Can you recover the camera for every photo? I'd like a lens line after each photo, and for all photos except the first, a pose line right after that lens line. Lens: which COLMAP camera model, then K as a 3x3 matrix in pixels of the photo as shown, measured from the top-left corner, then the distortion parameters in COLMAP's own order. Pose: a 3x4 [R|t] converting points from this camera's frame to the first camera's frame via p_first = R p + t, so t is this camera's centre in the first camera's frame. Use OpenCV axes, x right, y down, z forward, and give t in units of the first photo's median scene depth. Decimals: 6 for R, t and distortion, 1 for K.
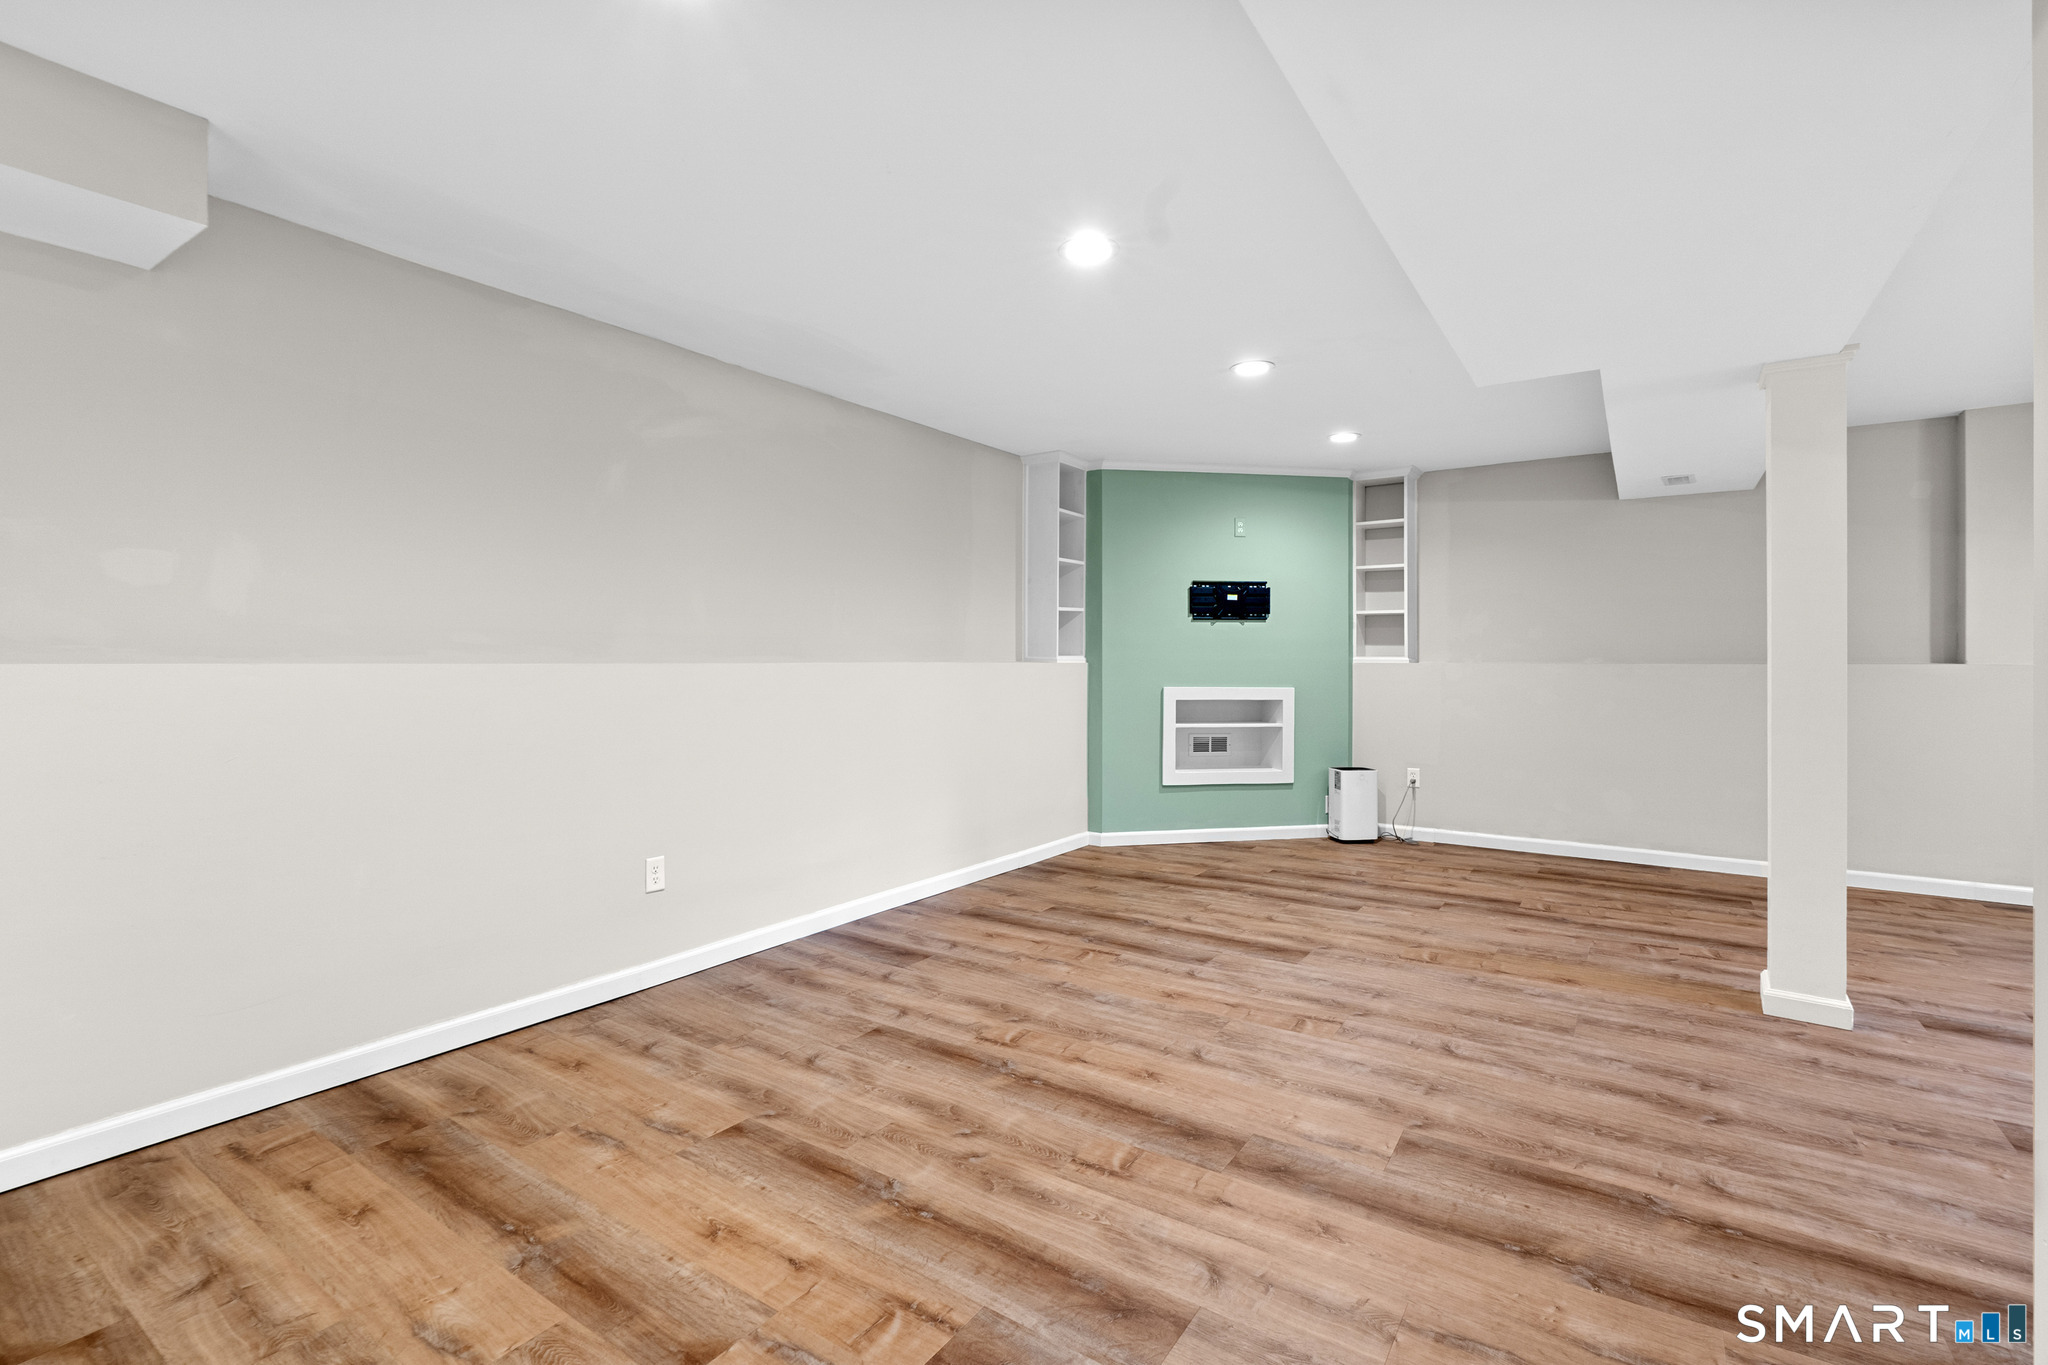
lens RADIAL K [[928.8, 0, 1021.8], [0, 928.8, 673.4], [0, 0, 1]] dist [-0.008713, -0.000260]
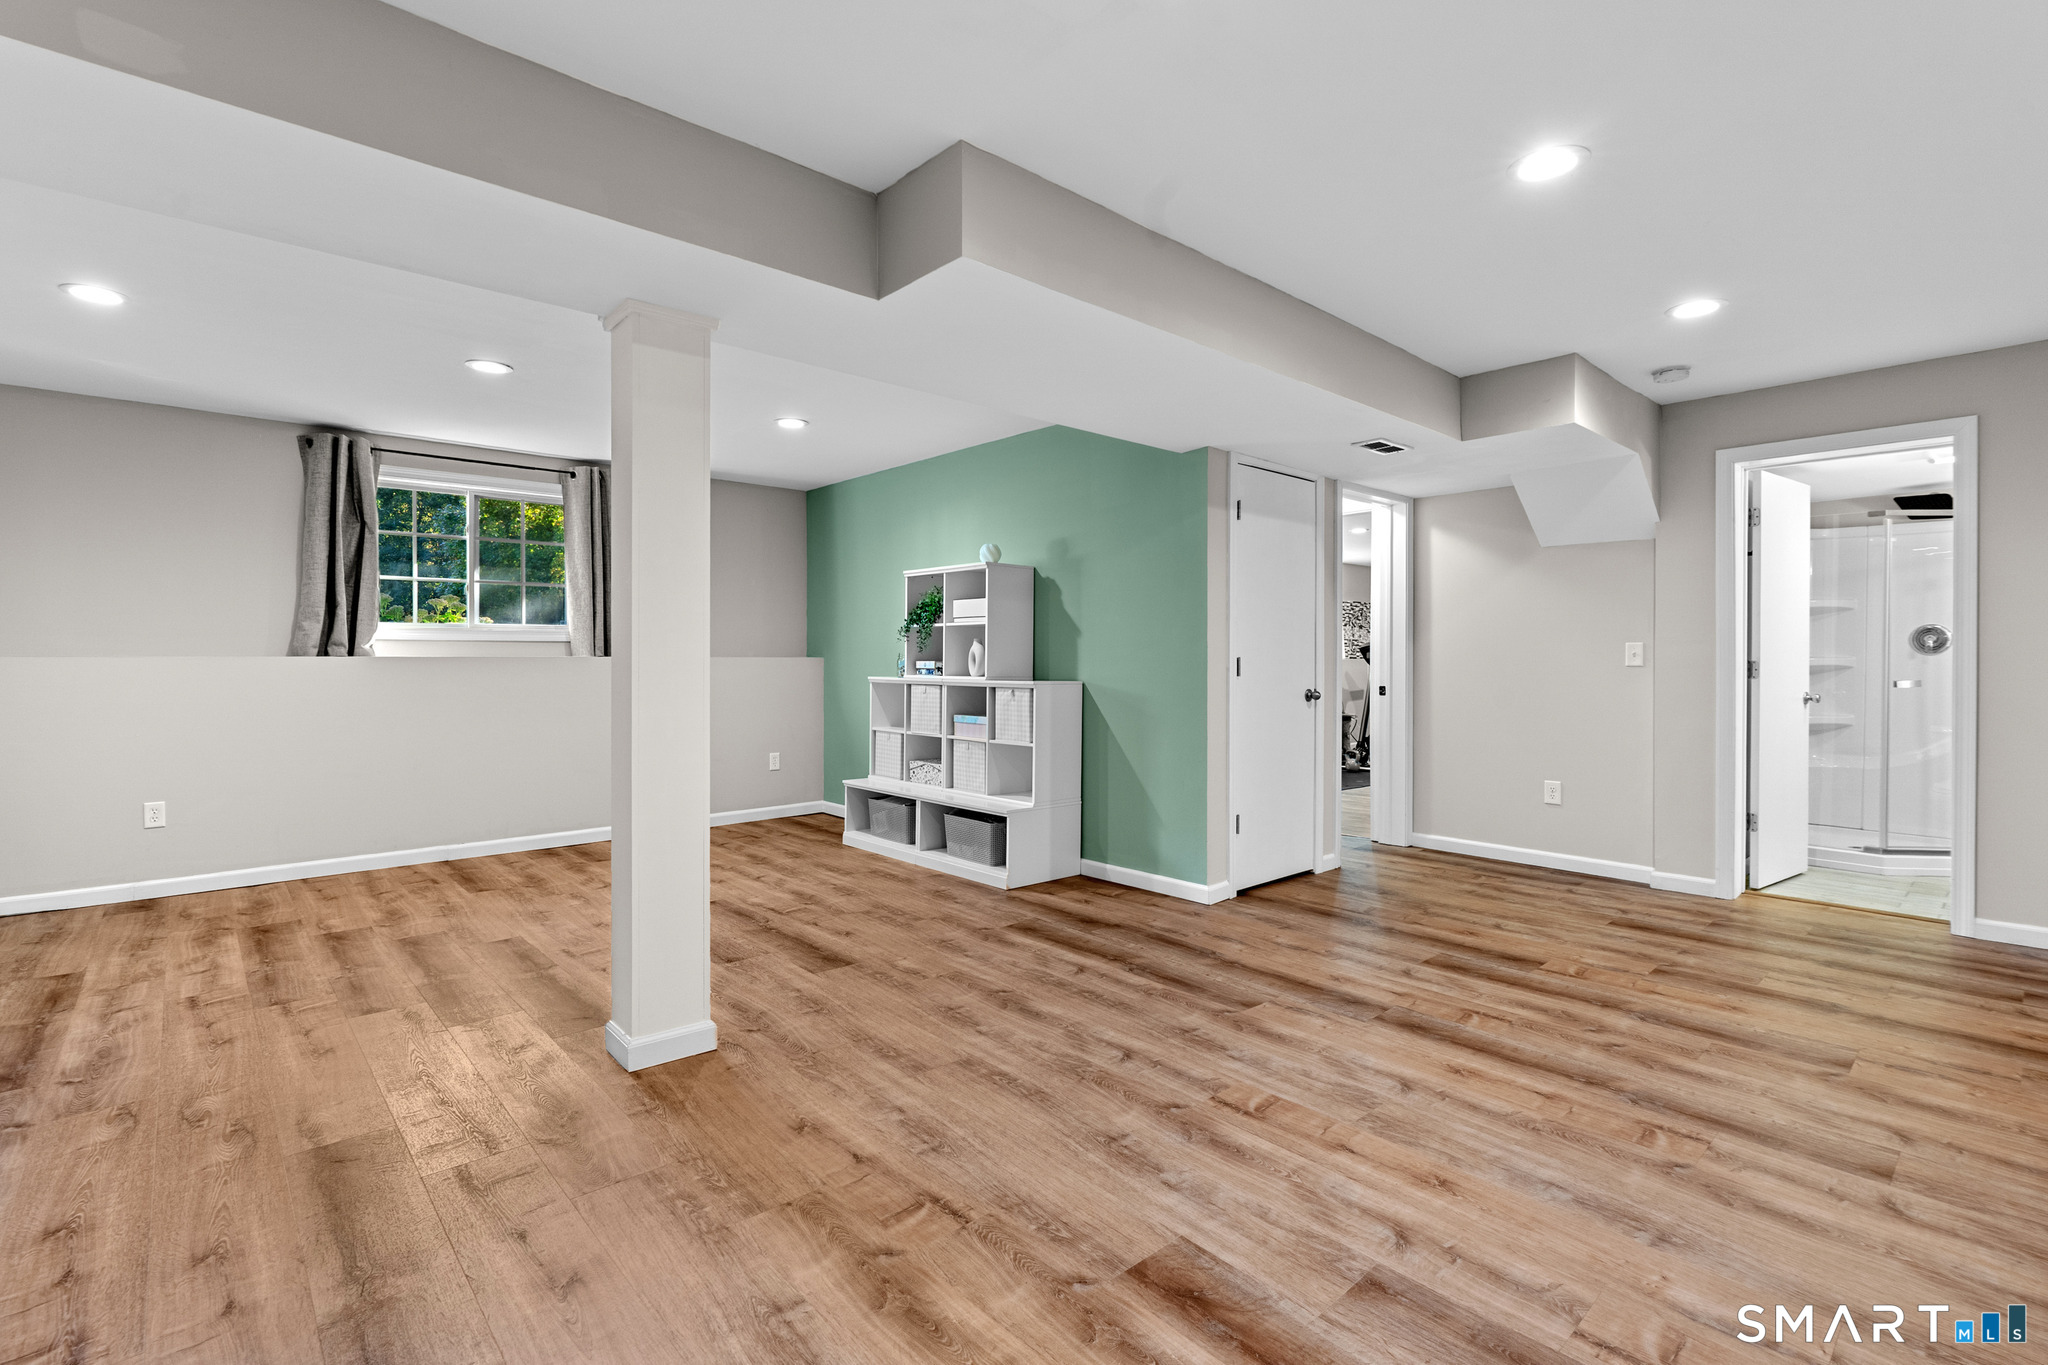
lens RADIAL K [[928.8, 0, 1030.4], [0, 928.8, 667.0], [0, 0, 1]] dist [-0.008713, -0.000260]
pose [[-0.971993, -0.004796, 0.234963, 0.334628], [-0.000130, 0.999803, 0.019870, -0.016047], [-0.235011, 0.019283, -0.971801, 1.956390]]
